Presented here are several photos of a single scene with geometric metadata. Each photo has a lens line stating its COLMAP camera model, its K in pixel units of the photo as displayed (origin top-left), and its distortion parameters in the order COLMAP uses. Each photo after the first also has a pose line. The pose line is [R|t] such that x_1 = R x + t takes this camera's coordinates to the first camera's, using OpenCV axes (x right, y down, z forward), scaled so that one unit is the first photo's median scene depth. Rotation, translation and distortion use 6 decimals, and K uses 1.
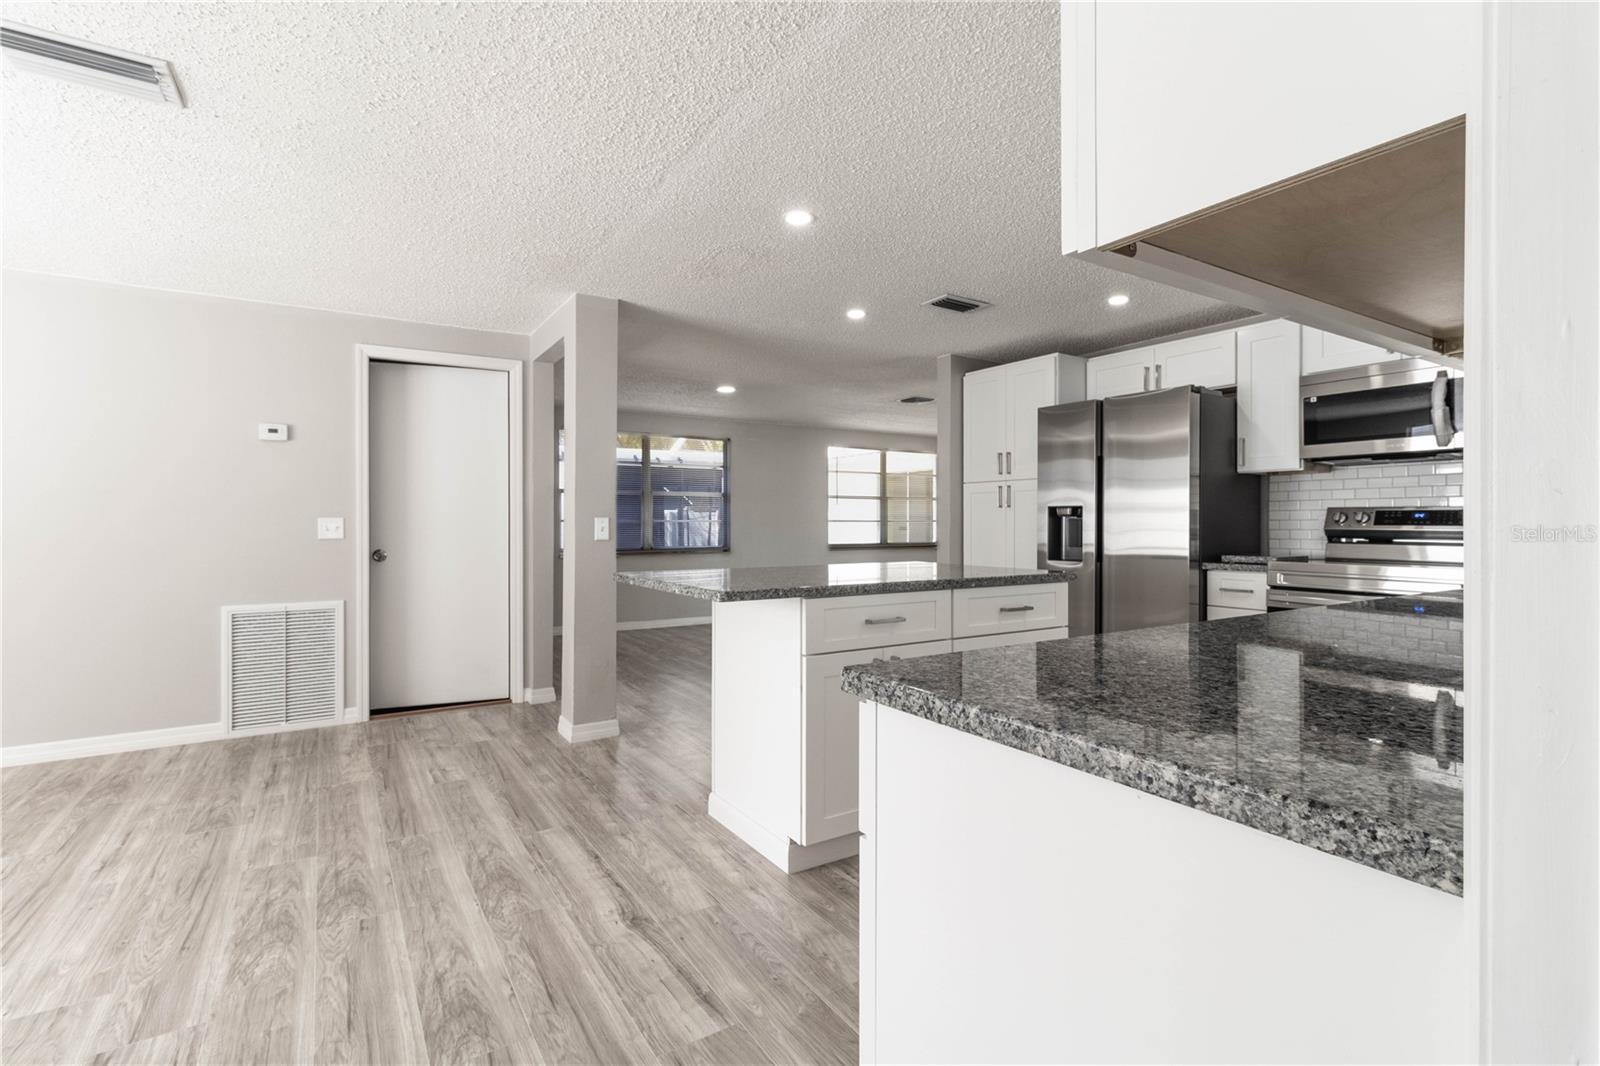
lens RADIAL K [[740.1, 0, 801.3], [0, 740.1, 523.4], [0, 0, 1]] dist [0.000698, 0.000804]
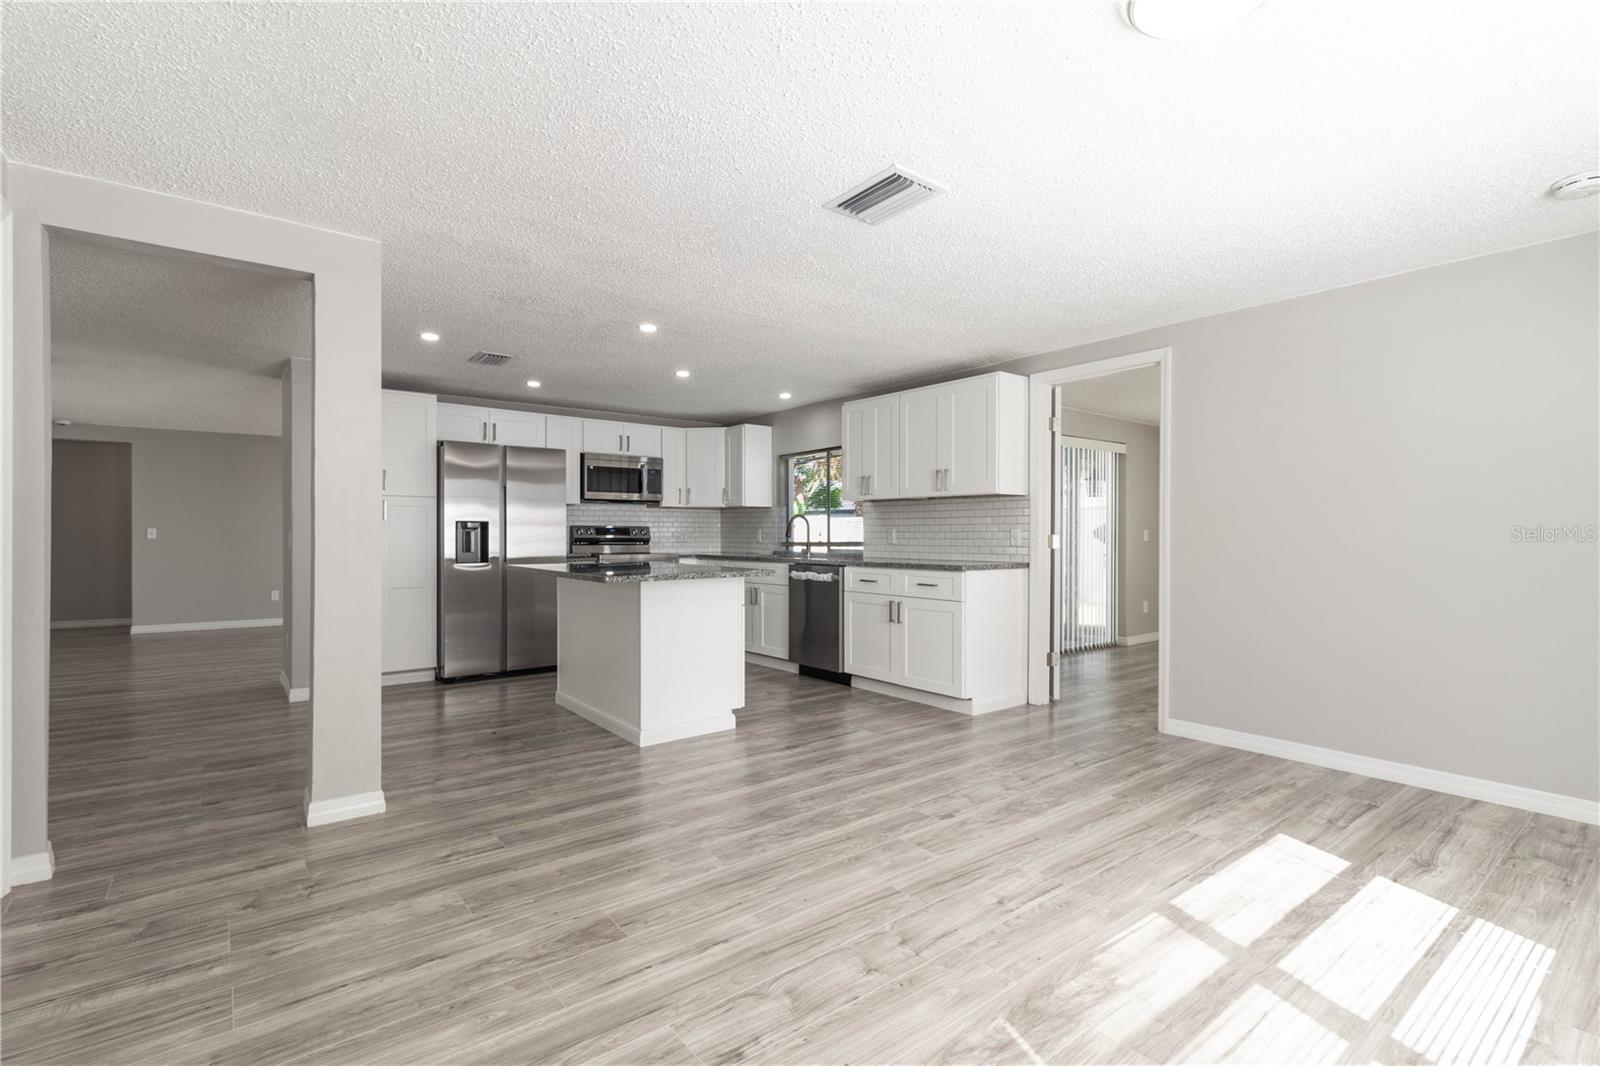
lens RADIAL K [[740.1, 0, 797.9], [0, 740.1, 537.0], [0, 0, 1]] dist [0.000698, 0.000804]
pose [[-0.089908, -0.005051, 0.995937, -1.419421], [-0.001566, 0.999987, 0.004931, -0.003378], [-0.995949, -0.001116, -0.089915, 0.781677]]
